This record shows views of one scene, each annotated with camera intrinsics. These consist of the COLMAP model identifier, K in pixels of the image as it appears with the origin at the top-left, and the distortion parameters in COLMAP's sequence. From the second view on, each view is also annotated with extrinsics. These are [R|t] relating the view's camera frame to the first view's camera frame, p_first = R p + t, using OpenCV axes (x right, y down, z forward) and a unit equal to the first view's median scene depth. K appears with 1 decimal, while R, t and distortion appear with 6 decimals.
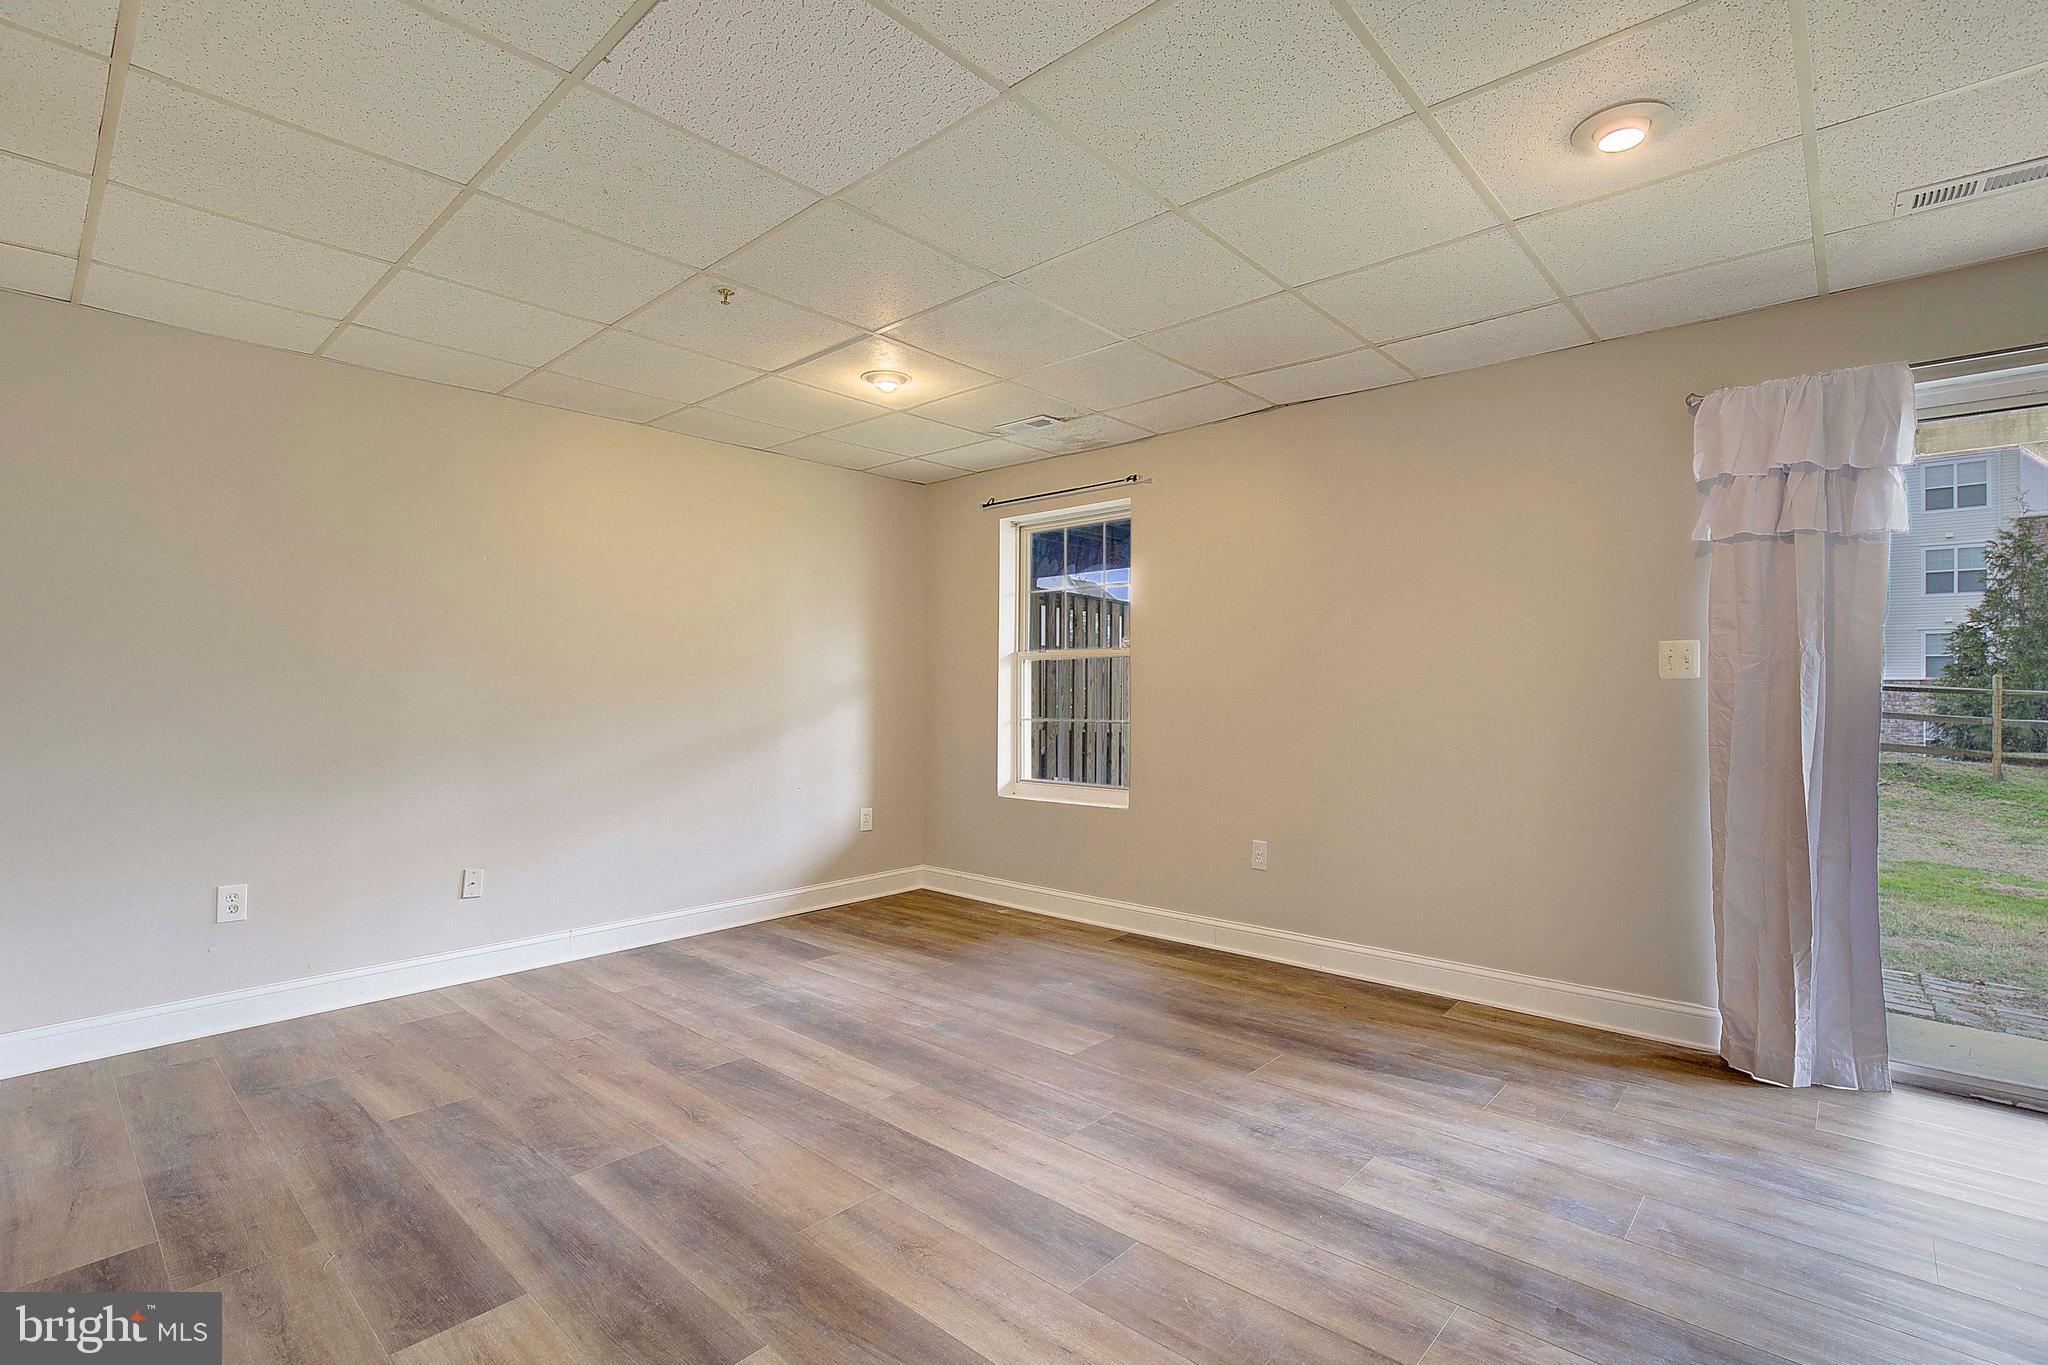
lens RADIAL K [[949.3, 0, 1041.8], [0, 949.3, 699.9], [0, 0, 1]] dist [-0.018789, 0.002776]
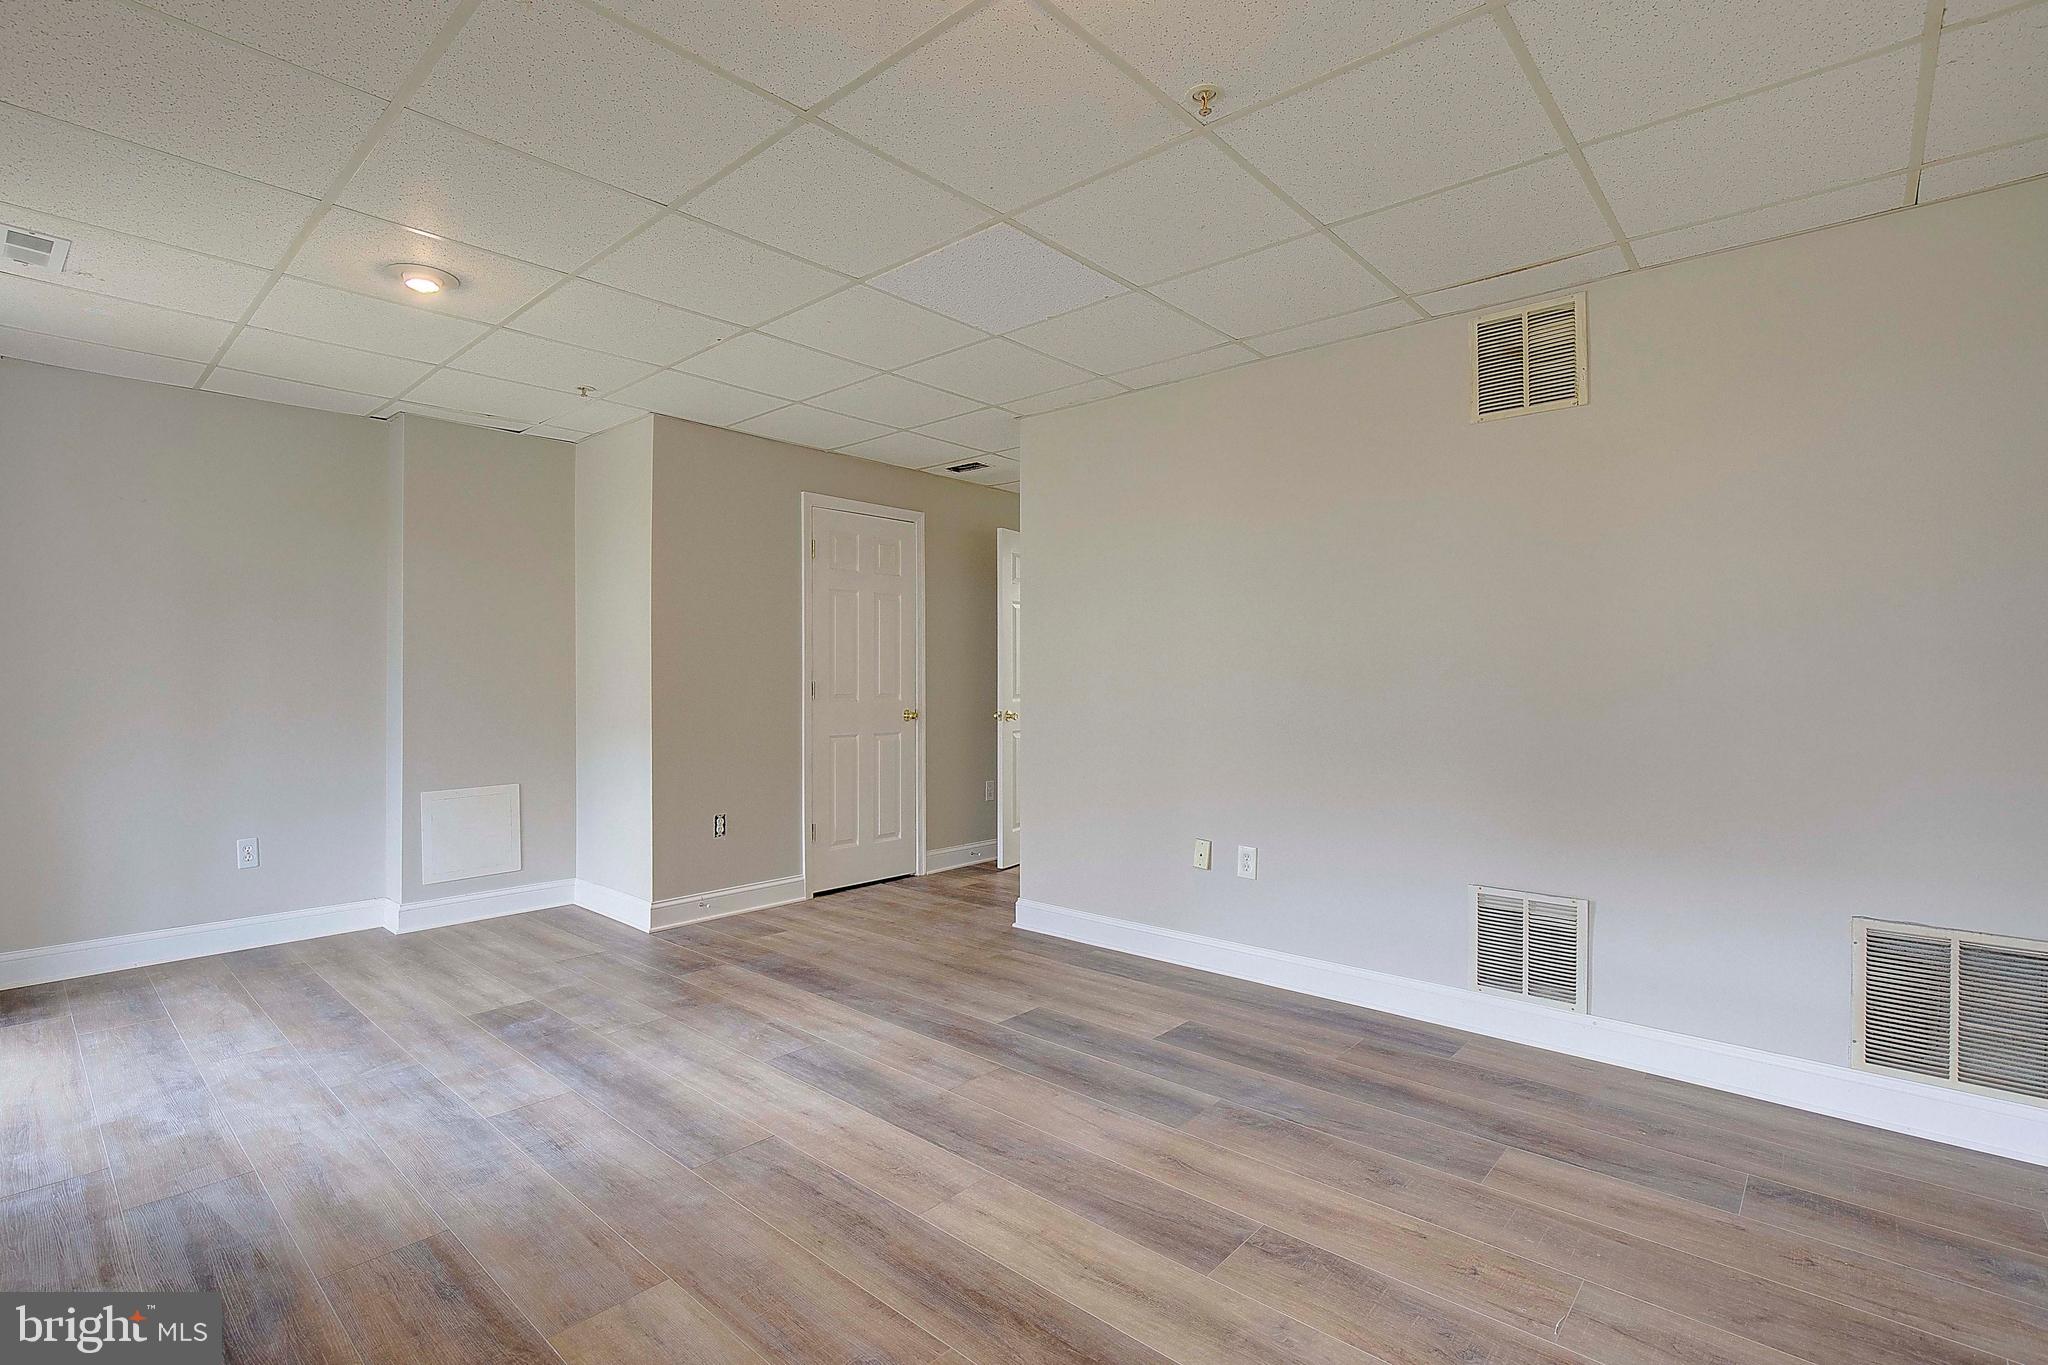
lens RADIAL K [[949.3, 0, 1034.8], [0, 949.3, 668.5], [0, 0, 1]] dist [-0.018789, 0.002776]
pose [[-0.999992, -0.000671, -0.003890, -0.190715], [-0.000679, 0.999998, 0.001978, -0.015363], [0.003889, 0.001981, -0.999990, 1.533304]]
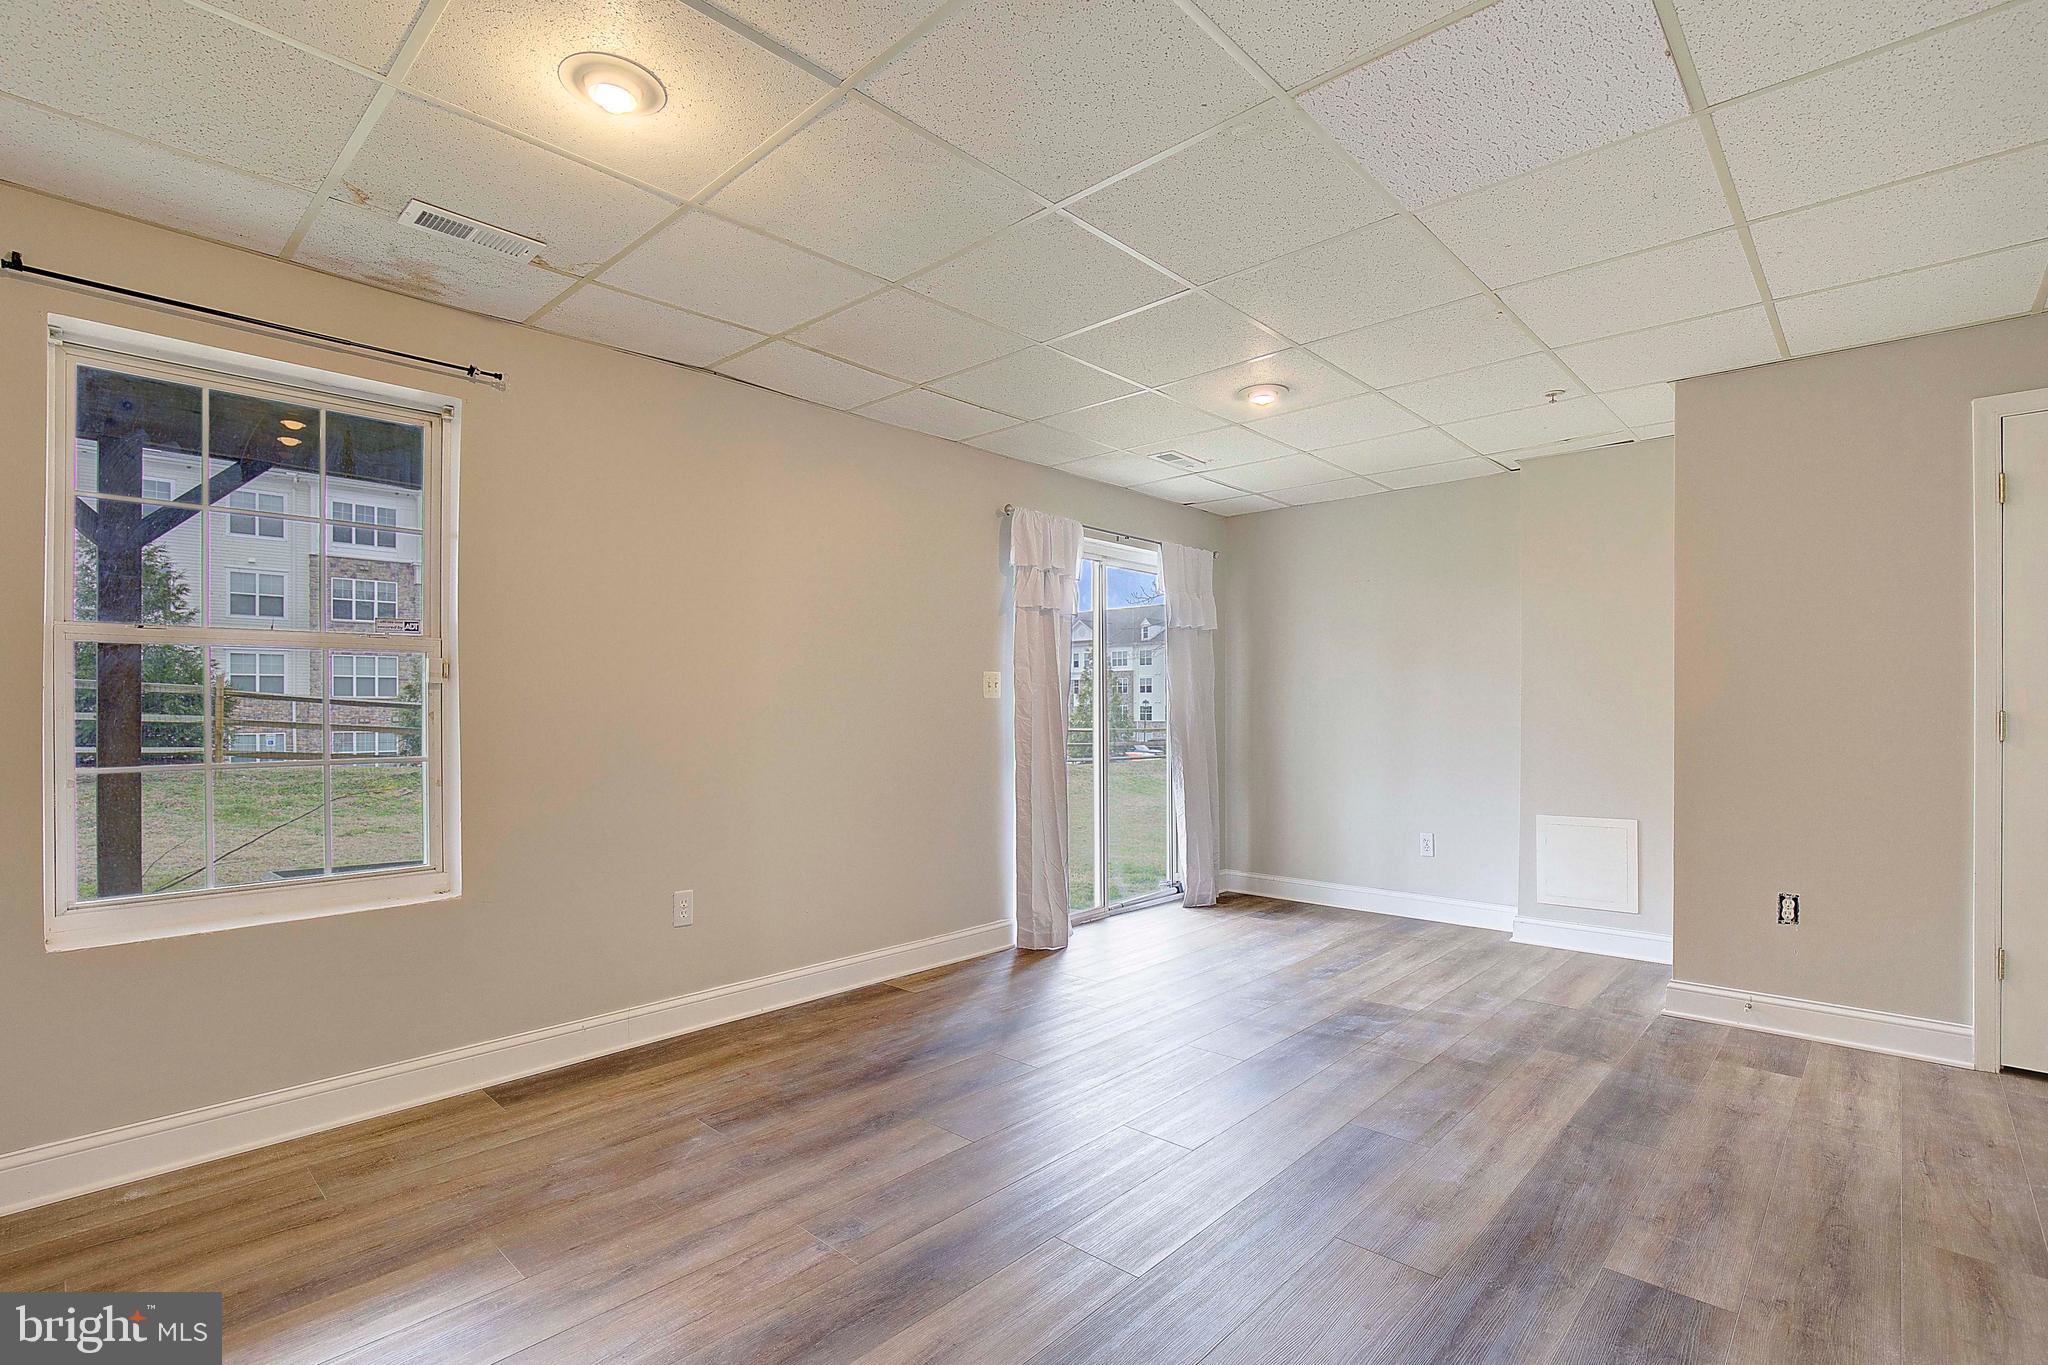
lens RADIAL K [[949.3, 0, 1065.5], [0, 949.3, 712.8], [0, 0, 1]] dist [-0.018789, 0.002776]
pose [[0.002266, -0.004972, 0.999985, -0.765701], [0.011387, 0.999923, 0.004946, -0.005602], [-0.999933, 0.011375, 0.002323, 0.874573]]
